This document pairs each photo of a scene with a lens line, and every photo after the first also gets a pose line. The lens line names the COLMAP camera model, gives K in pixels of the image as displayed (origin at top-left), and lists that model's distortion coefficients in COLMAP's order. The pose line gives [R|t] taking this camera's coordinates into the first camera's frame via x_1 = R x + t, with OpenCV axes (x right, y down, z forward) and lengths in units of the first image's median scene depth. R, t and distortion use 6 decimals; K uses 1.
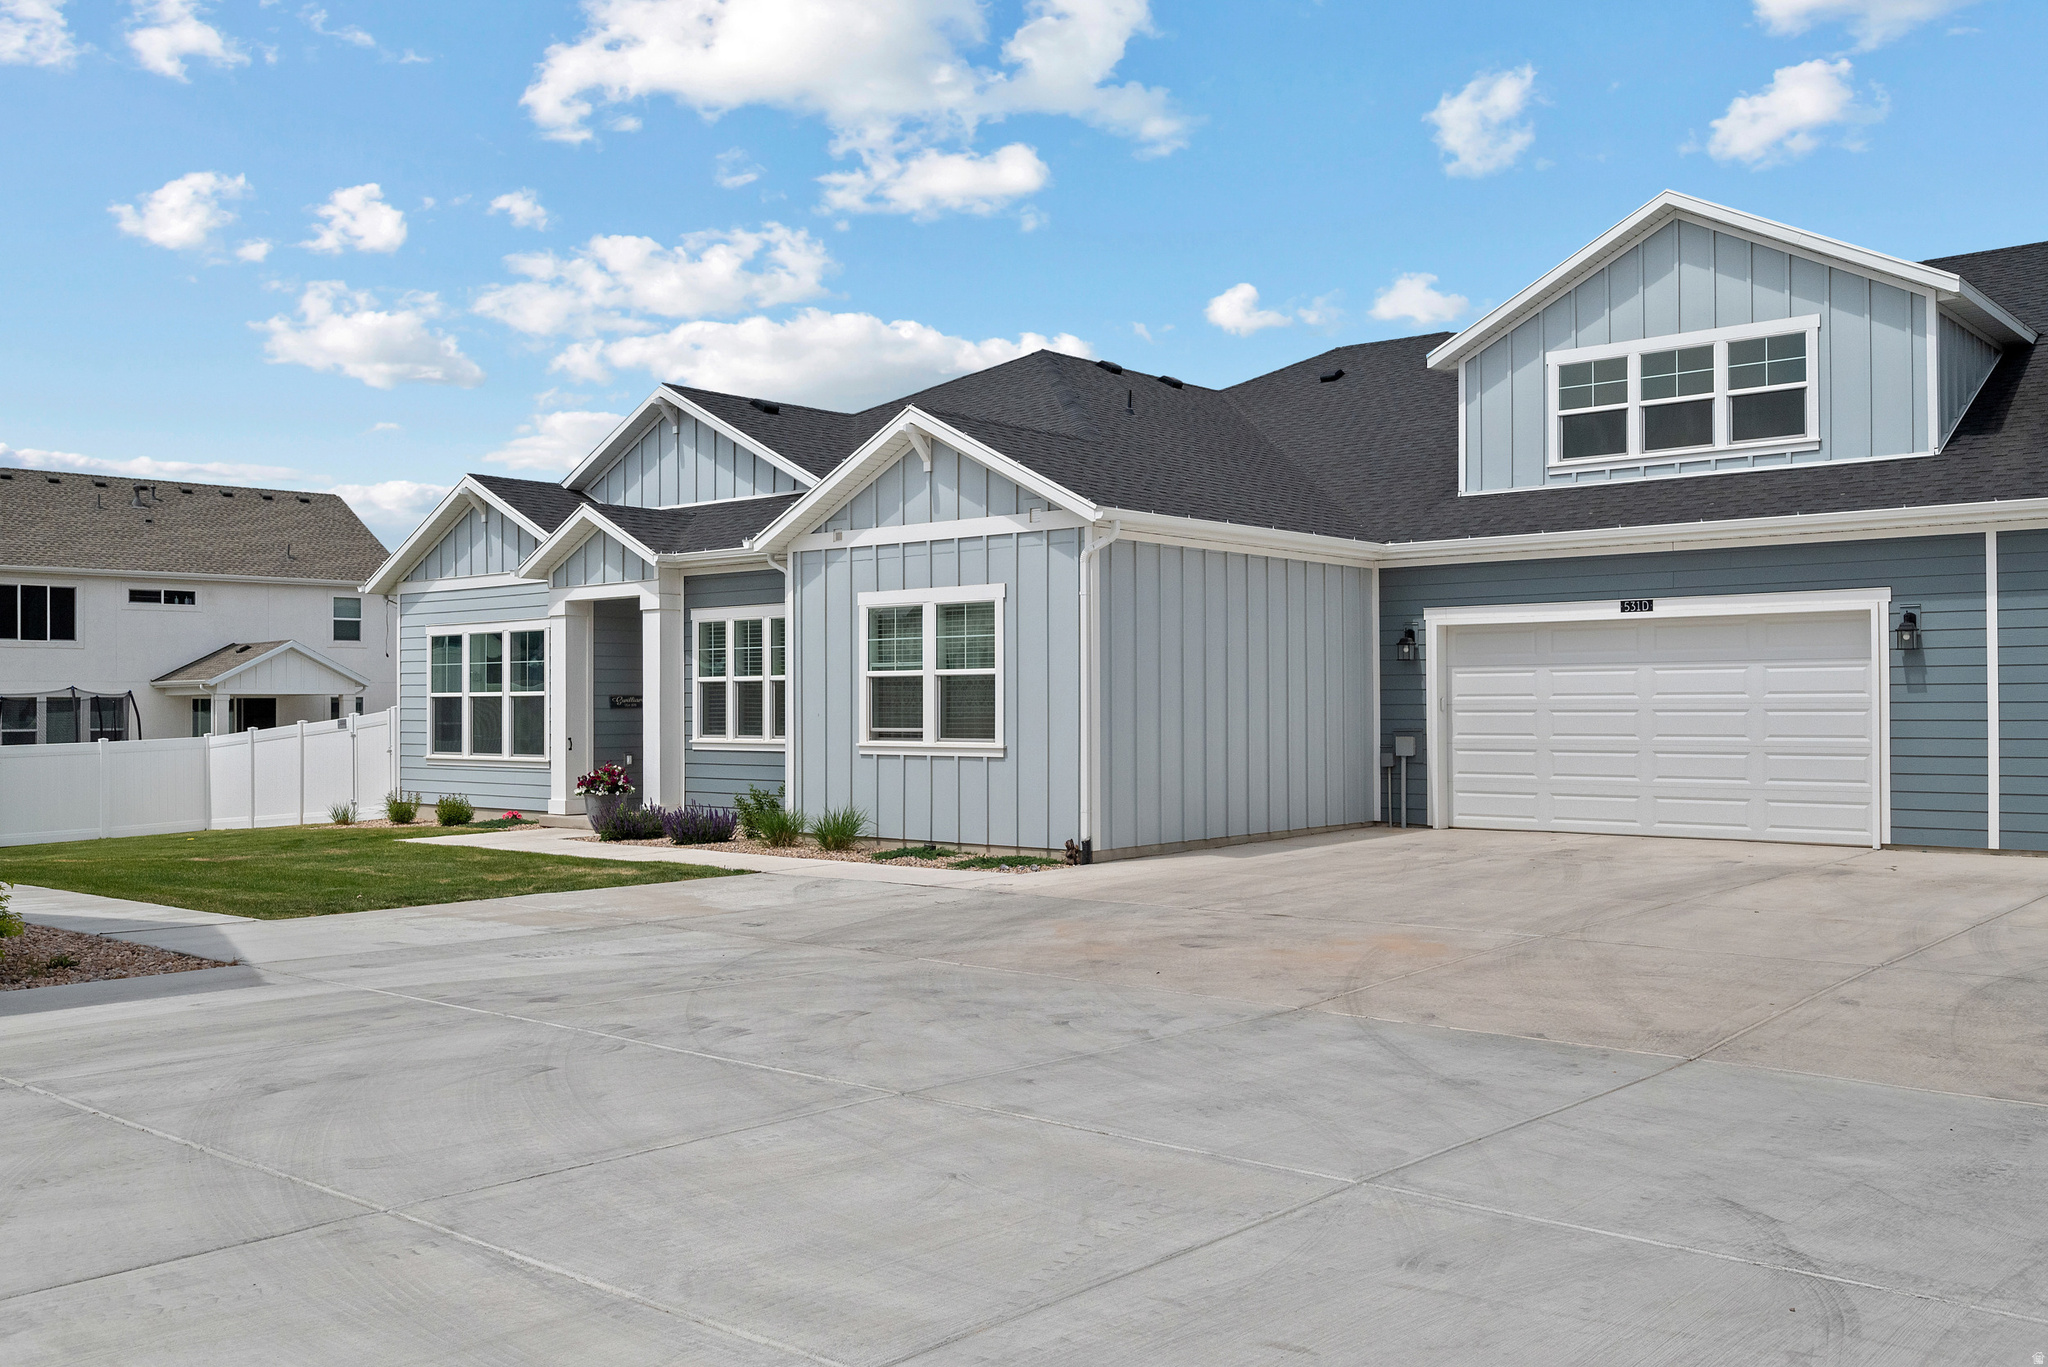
lens RADIAL K [[1780.9, 0, 1022.8], [0, 1780.9, 707.0], [0, 0, 1]] dist [0.000932, -0.004396]
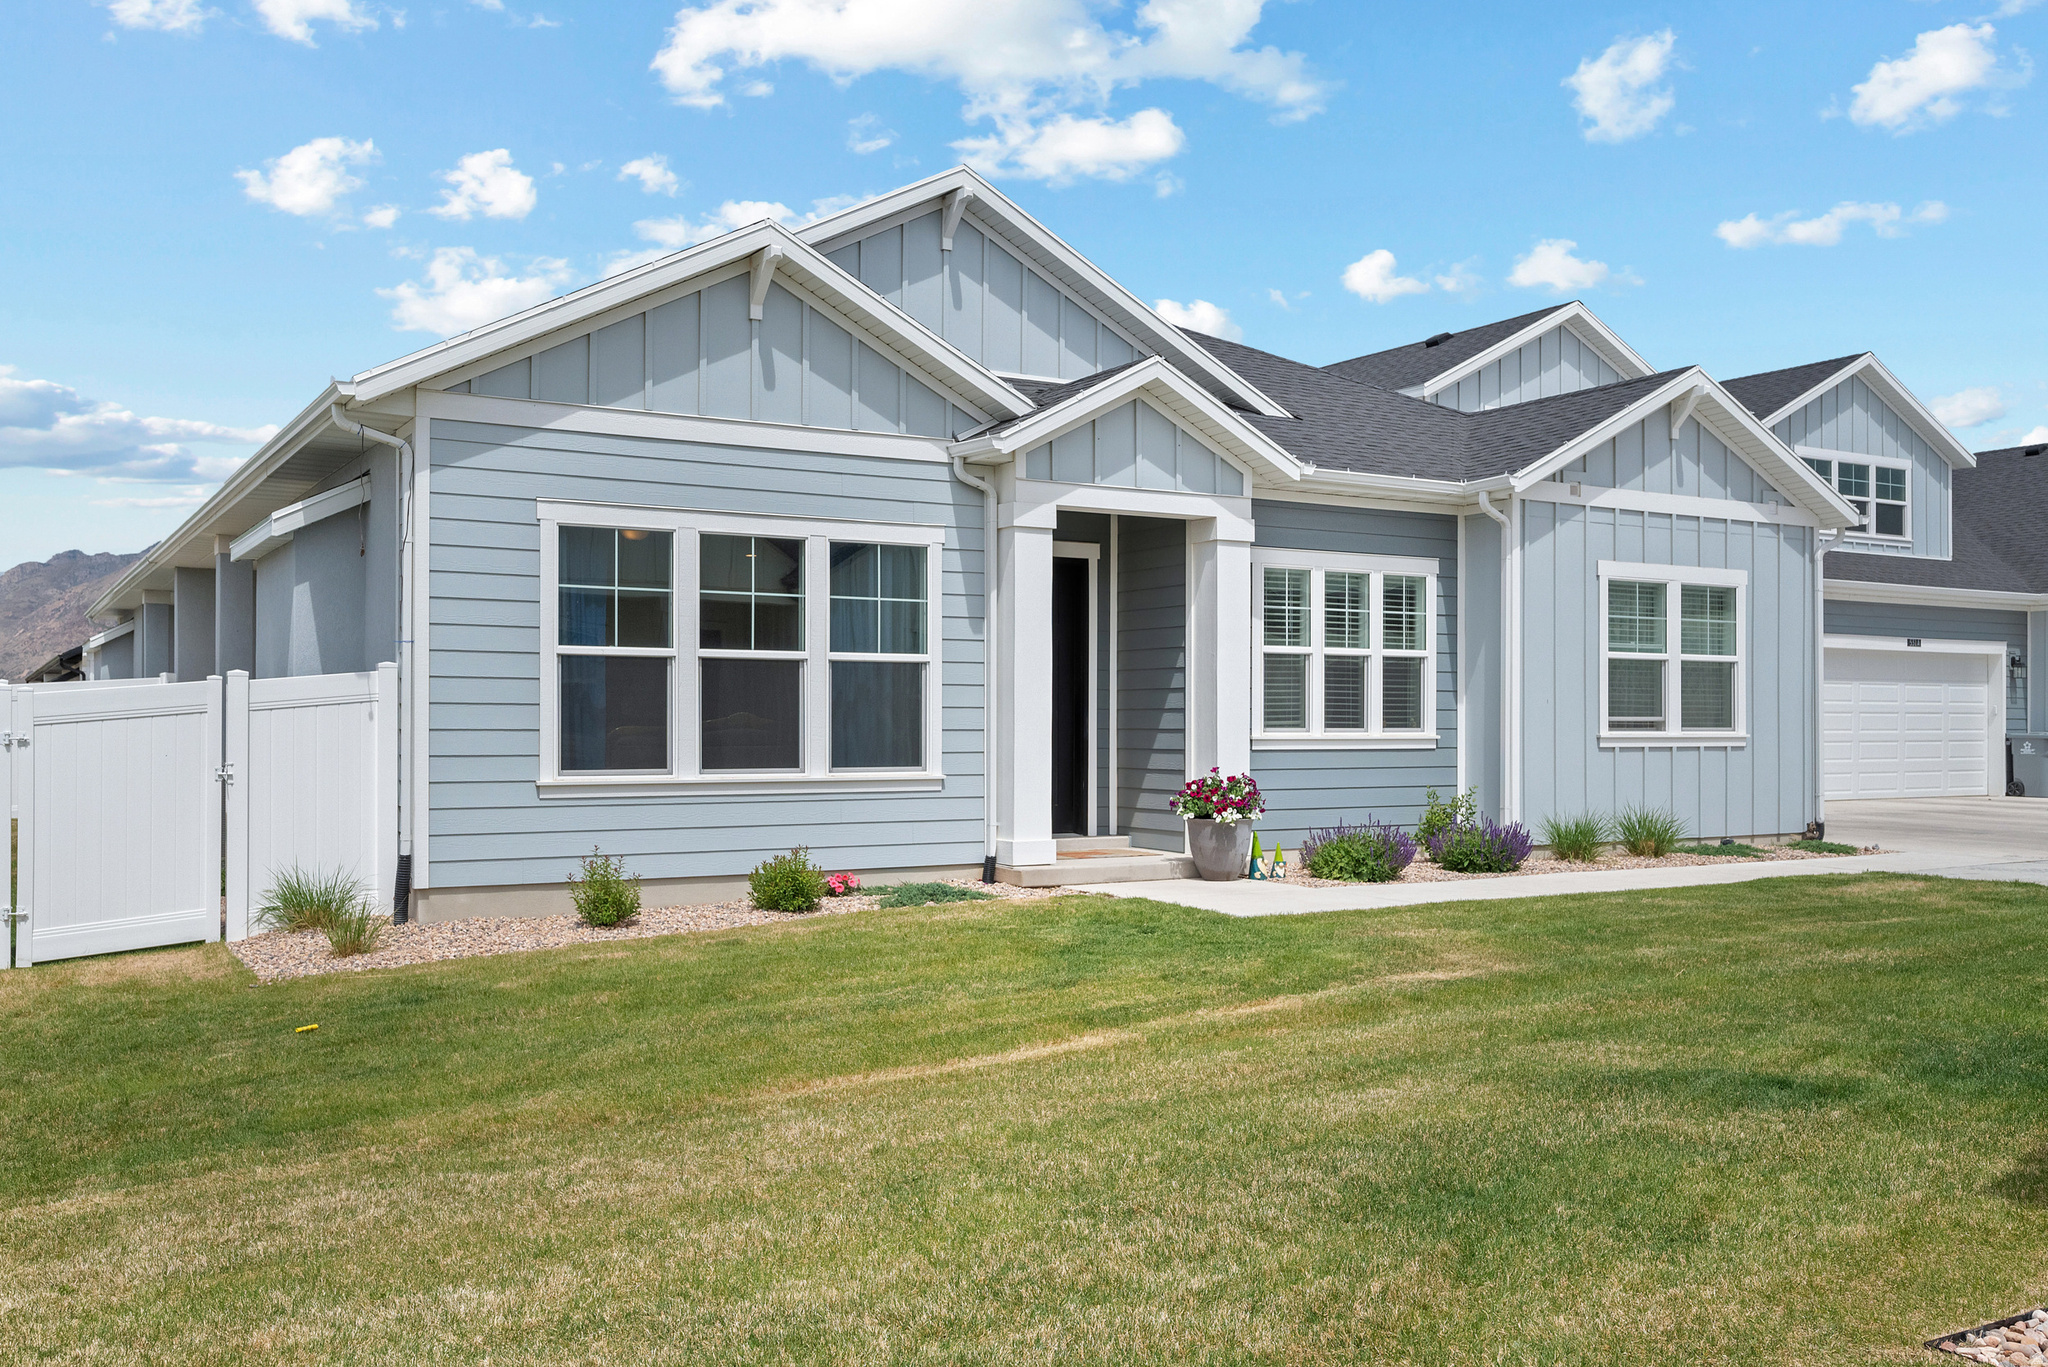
lens RADIAL K [[1780.9, 0, 1022.8], [0, 1780.9, 707.0], [0, 0, 1]] dist [0.000932, -0.004396]
pose [[0.313518, 0.015667, 0.949453, -0.983941], [-0.001969, 0.999872, -0.015849, 0.020956], [-0.949580, 0.003100, 0.313509, 0.980803]]
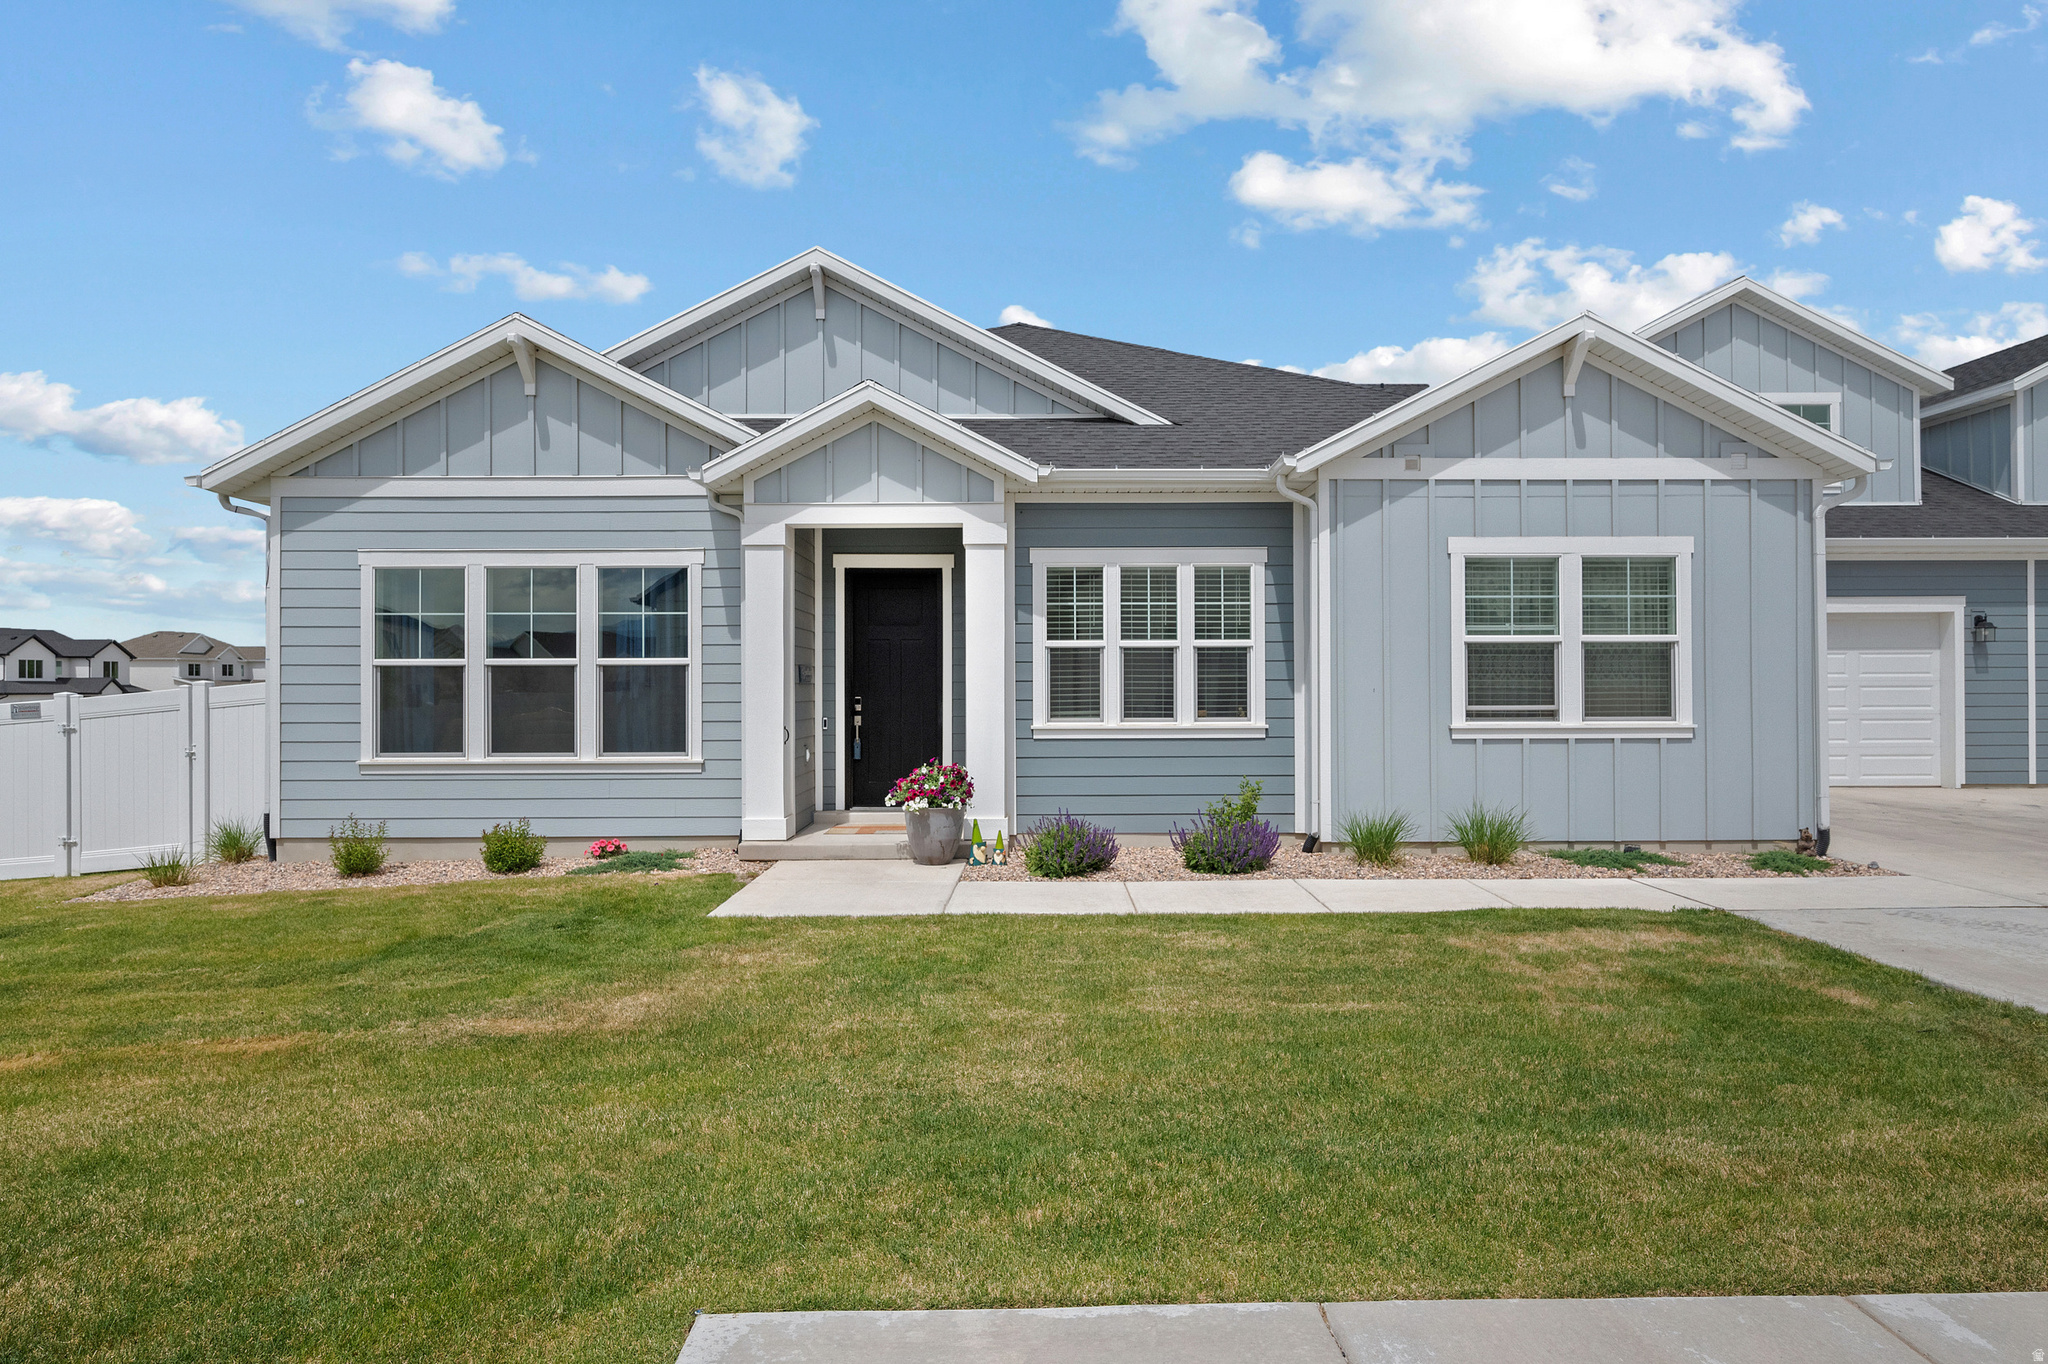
lens RADIAL K [[1147.8, 0, 1024.0], [0, 1147.8, 682.0], [0, 0, 1]] dist [-0.001272, -0.000958]
pose [[0.751047, 0.005447, 0.660227, -0.568130], [0.000734, 0.999958, -0.009086, 0.005436], [-0.660249, 0.007309, 0.751012, 0.729170]]
